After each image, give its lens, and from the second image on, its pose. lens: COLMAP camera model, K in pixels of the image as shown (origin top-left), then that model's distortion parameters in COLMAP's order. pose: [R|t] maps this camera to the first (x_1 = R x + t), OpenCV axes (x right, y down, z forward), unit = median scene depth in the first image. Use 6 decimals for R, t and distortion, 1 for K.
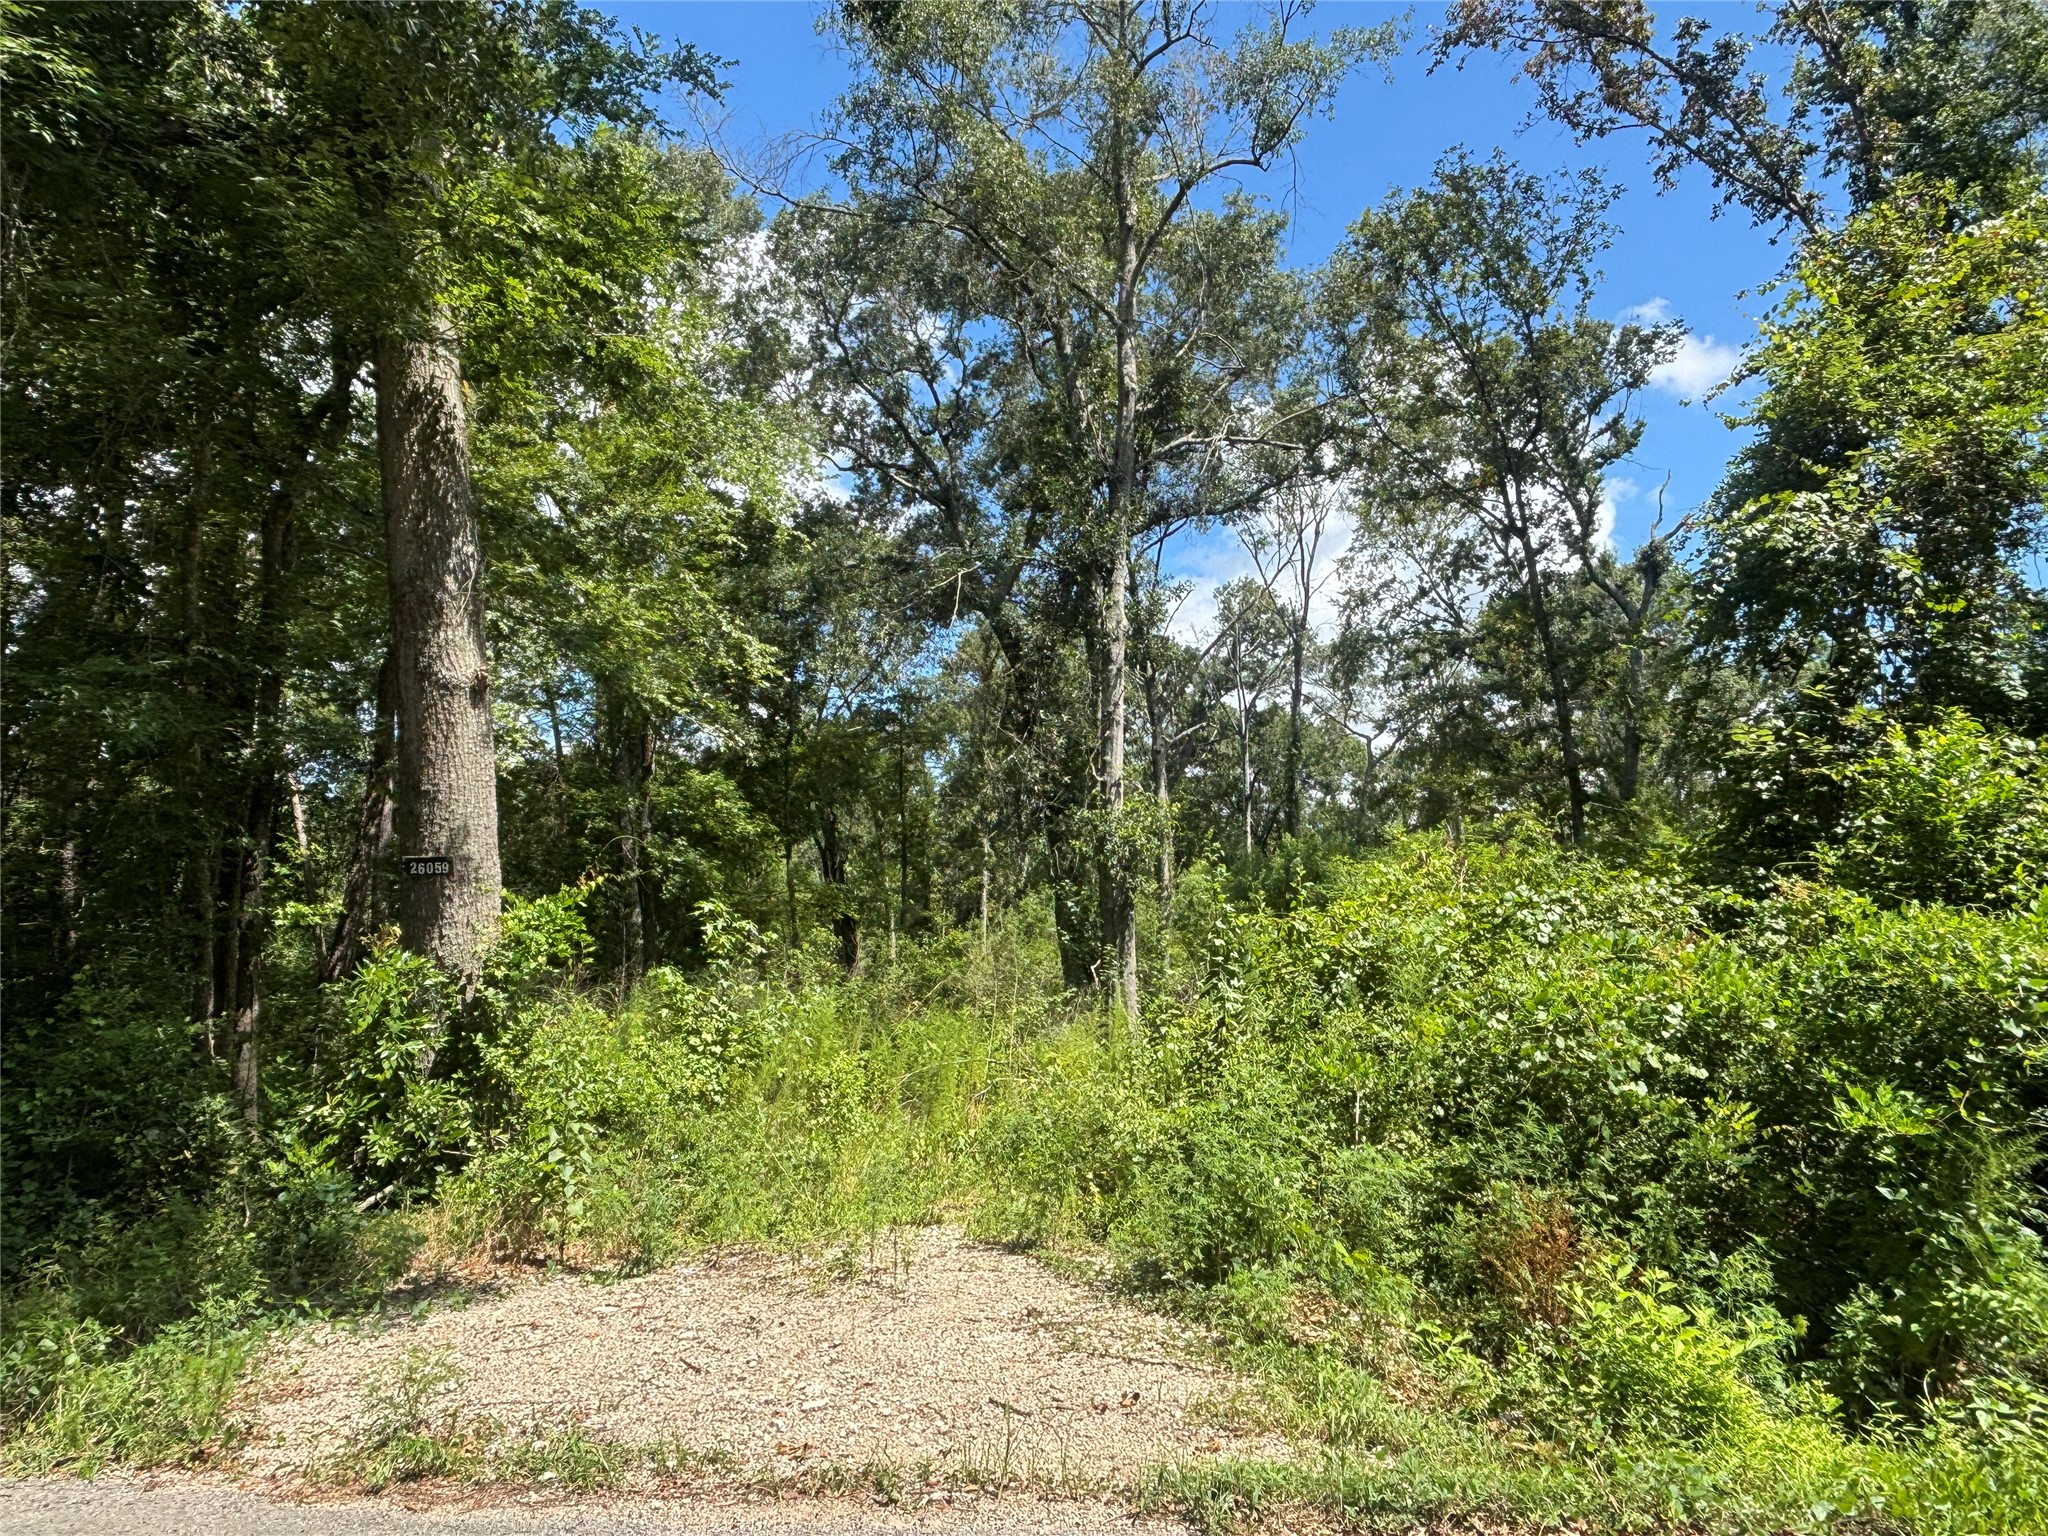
lens RADIAL K [[1398.8, 0, 1005.9], [0, 1398.8, 779.0], [0, 0, 1]] dist [0.030593, -0.000560]
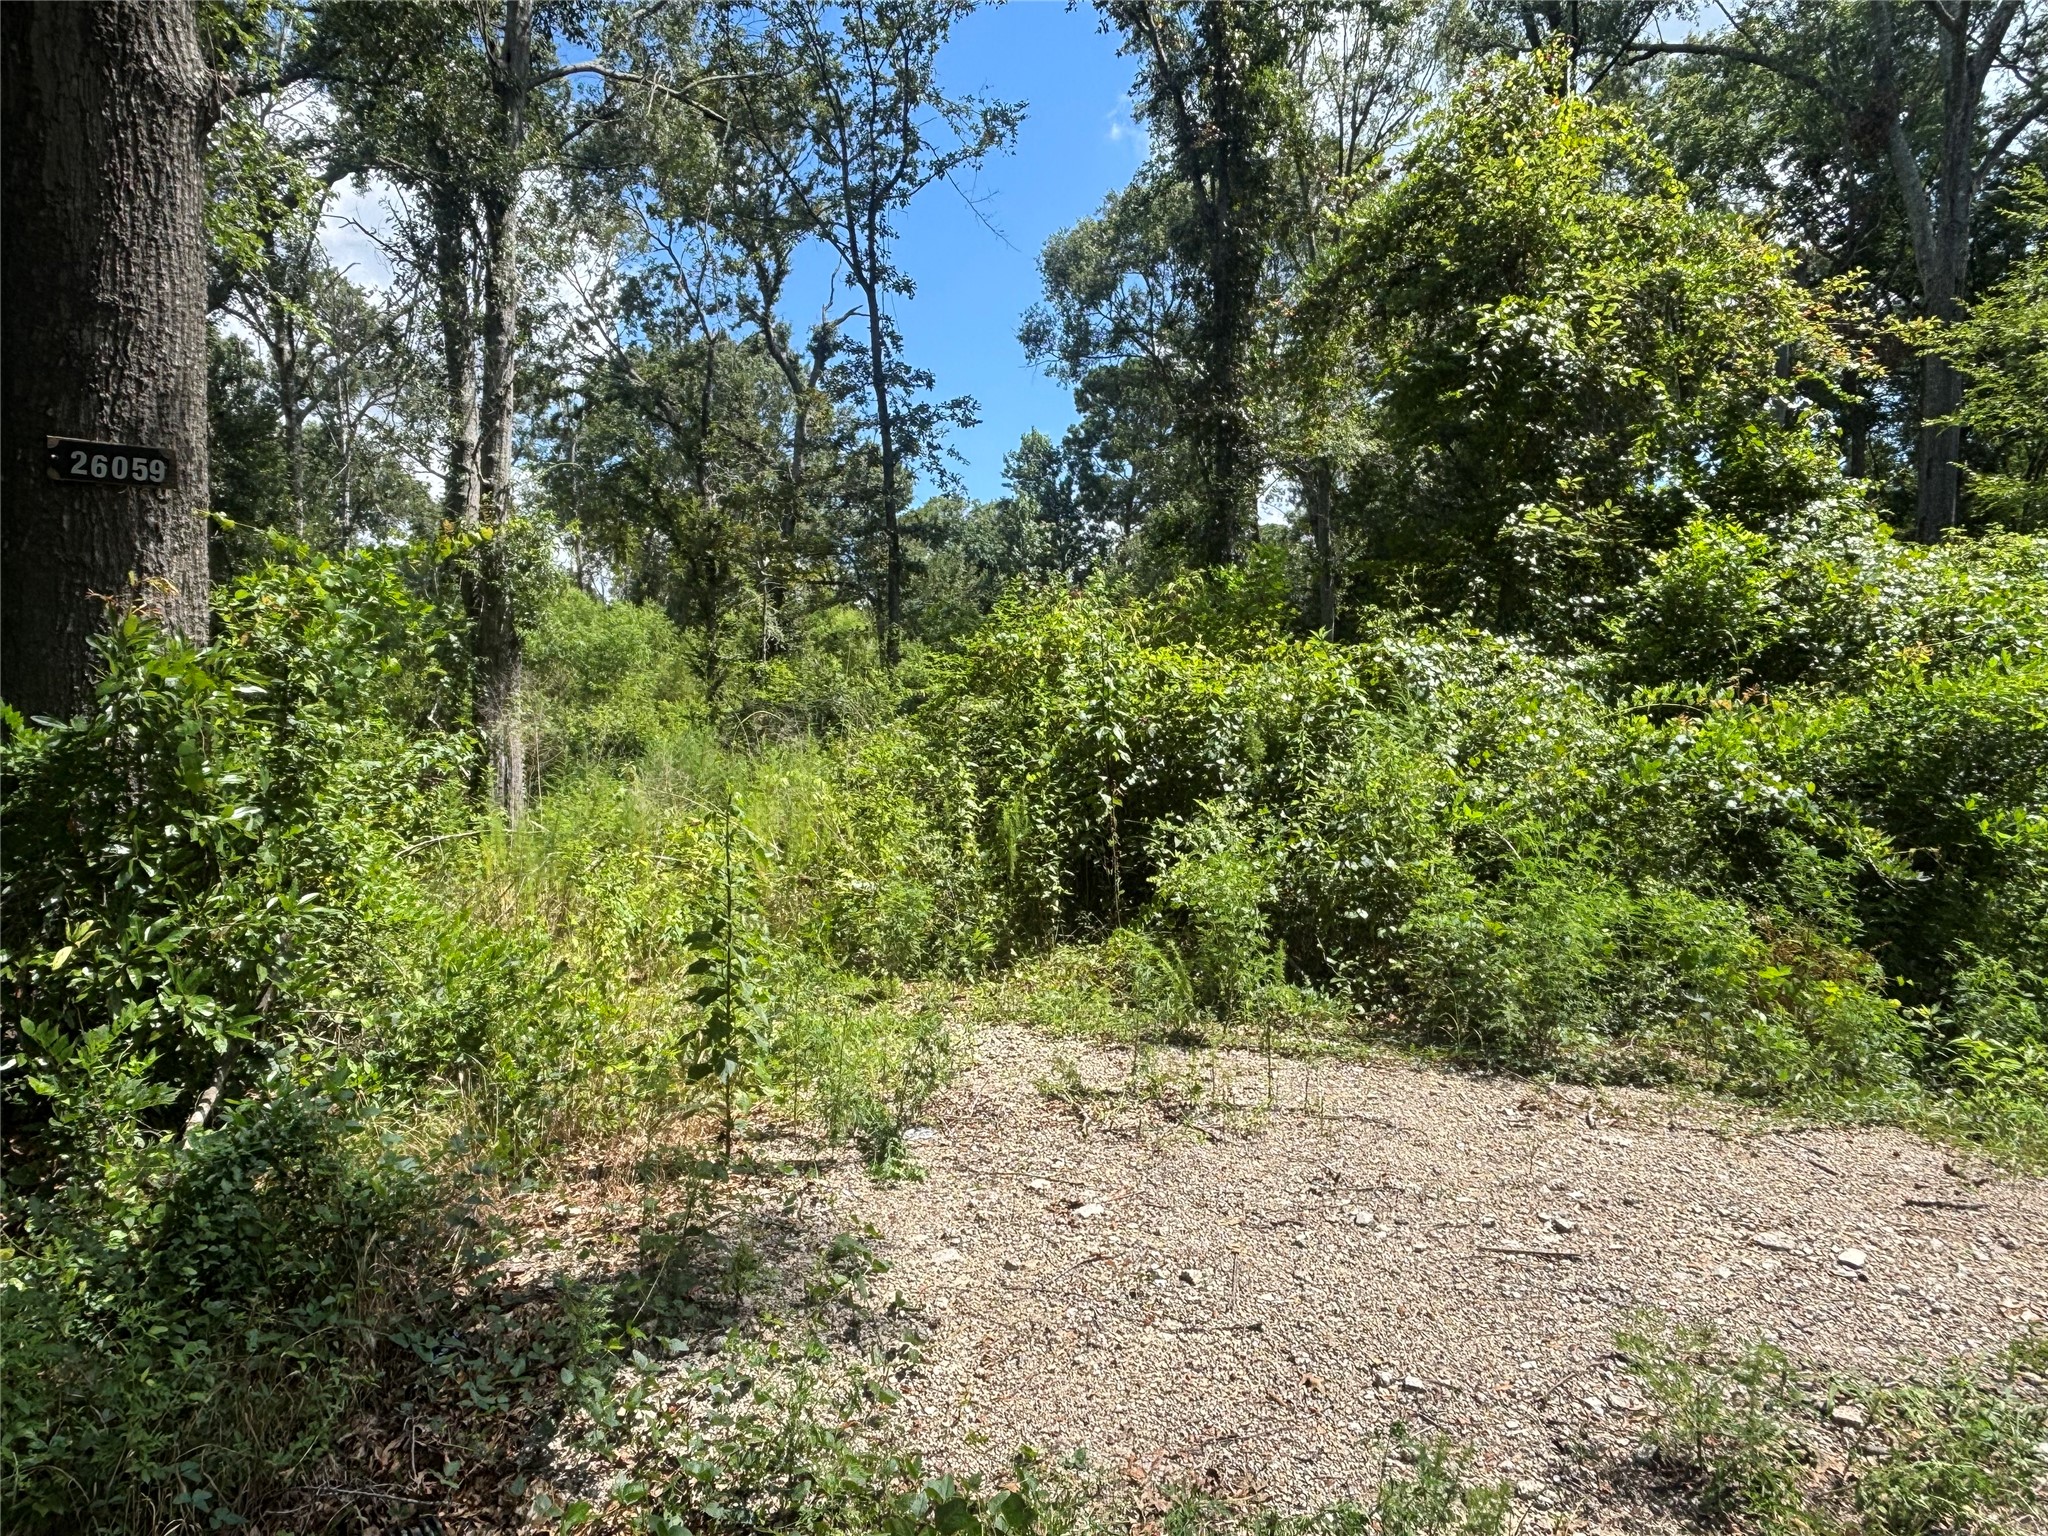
lens RADIAL K [[1398.8, 0, 1013.9], [0, 1398.8, 770.9], [0, 0, 1]] dist [0.030593, -0.000560]
pose [[0.758075, 0.007380, 0.652126, -0.105121], [-0.112510, 0.986423, 0.119626, 0.015645], [-0.642389, -0.164056, 0.748613, 0.085922]]
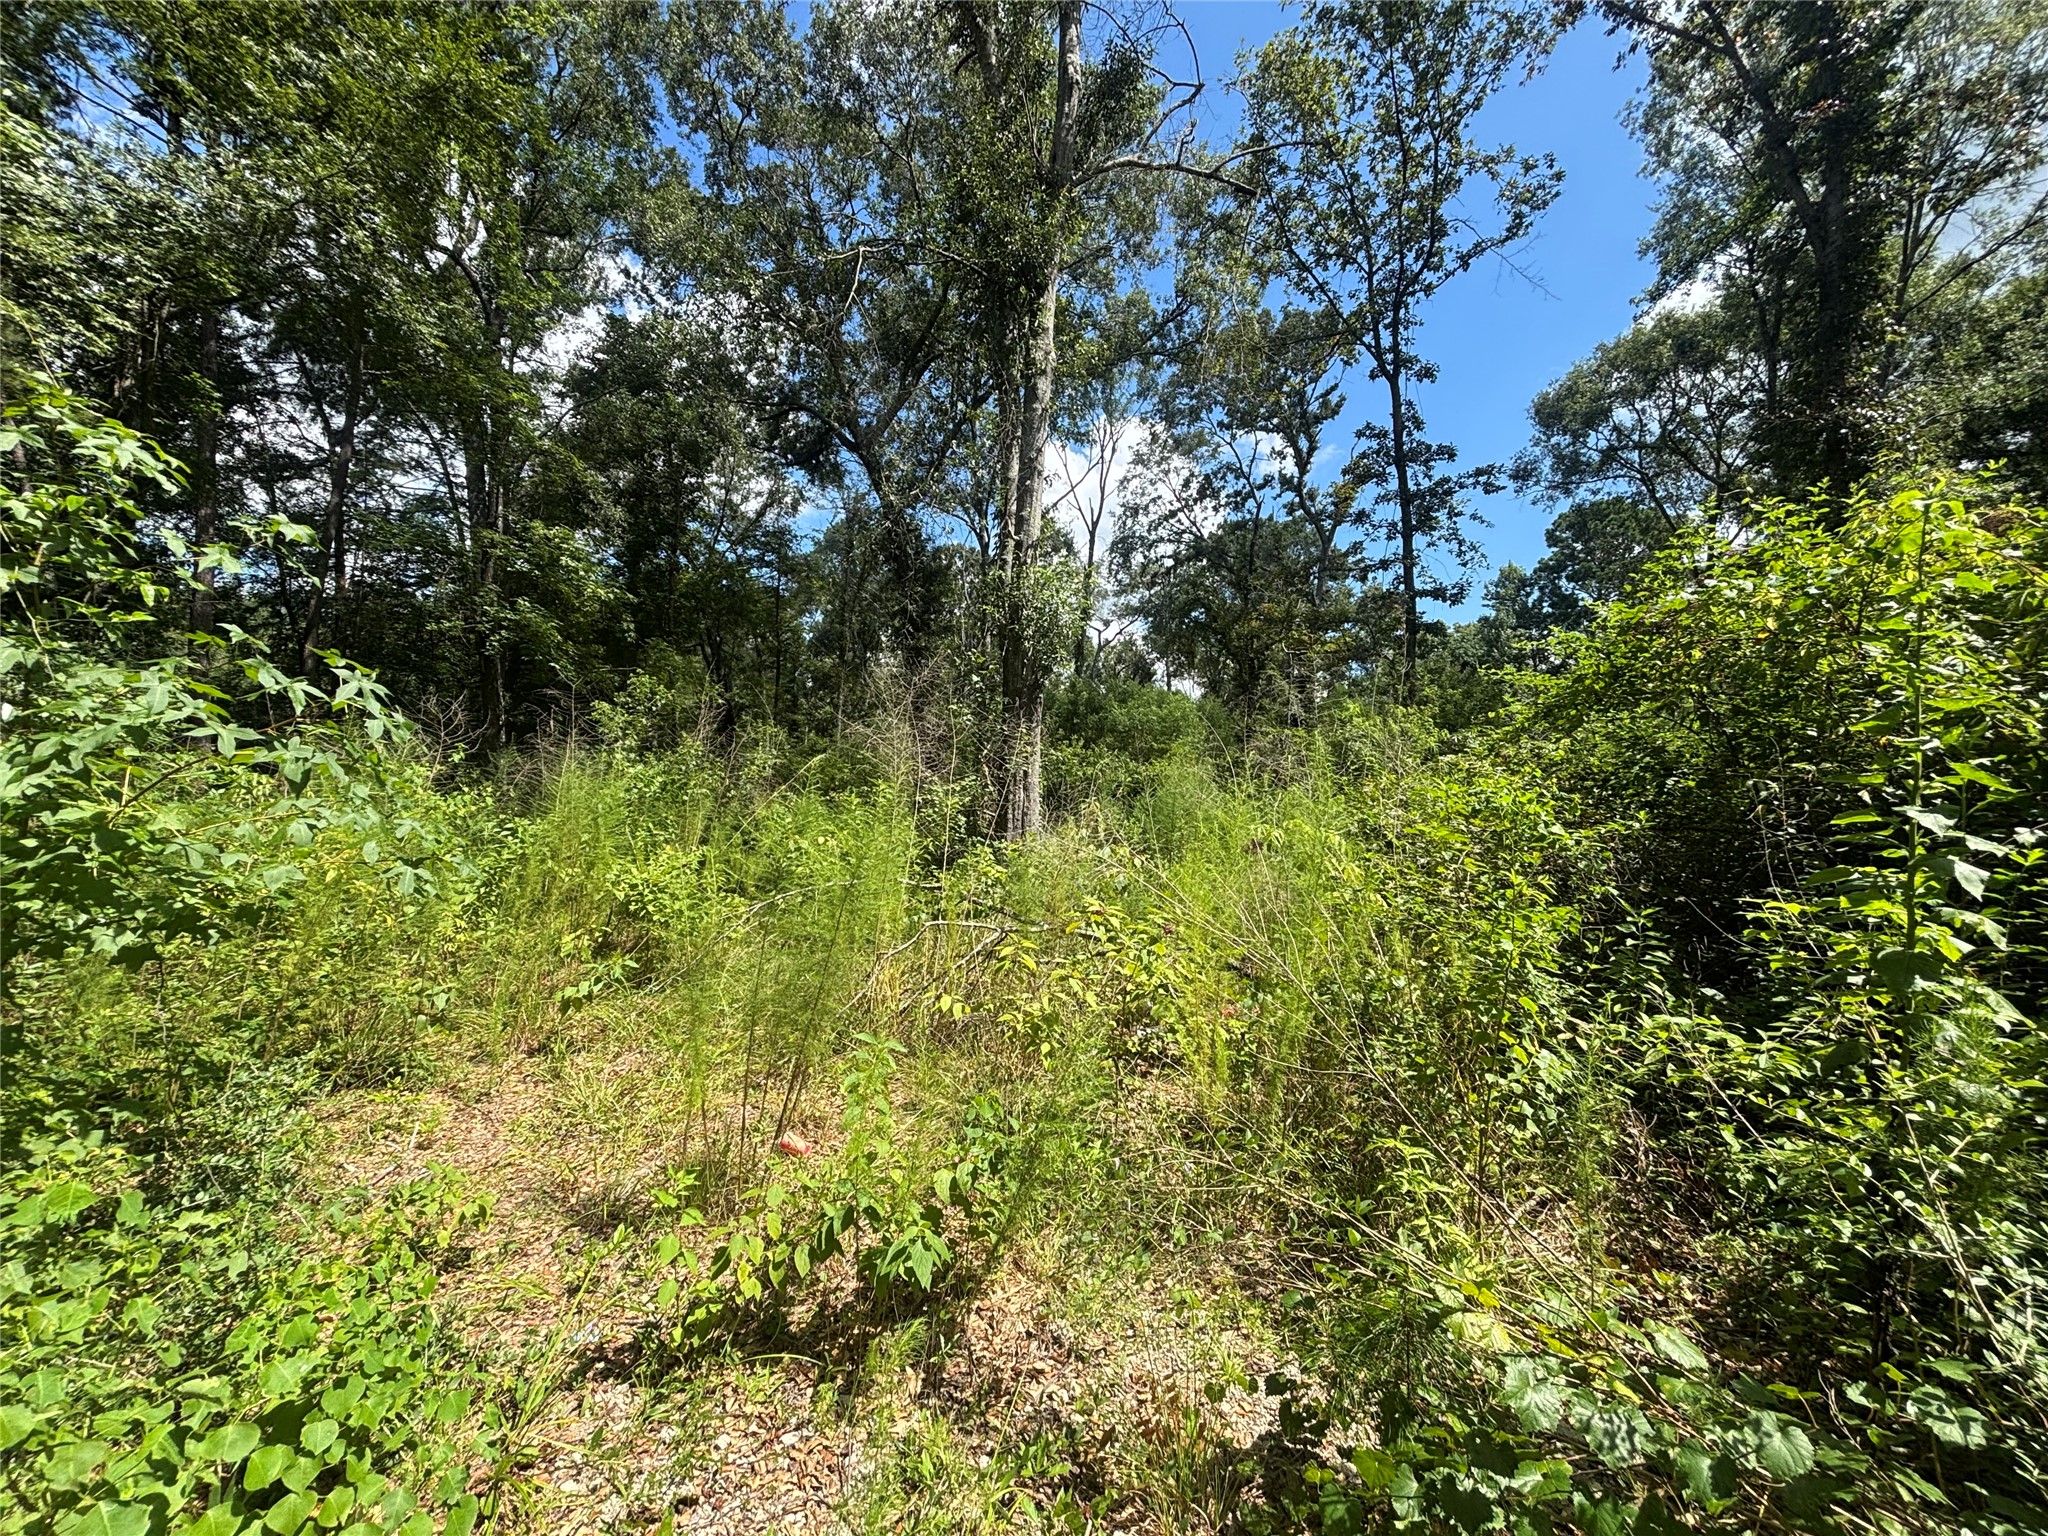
lens RADIAL K [[832.4, 0, 1020.6], [0, 832.4, 771.8], [0, 0, 1]] dist [-0.000146, 0.000026]
pose [[0.976185, 0.050627, 0.210951, -0.013921], [-0.077481, 0.989619, 0.121042, 0.038198], [-0.202633, -0.134504, 0.969973, 0.227182]]
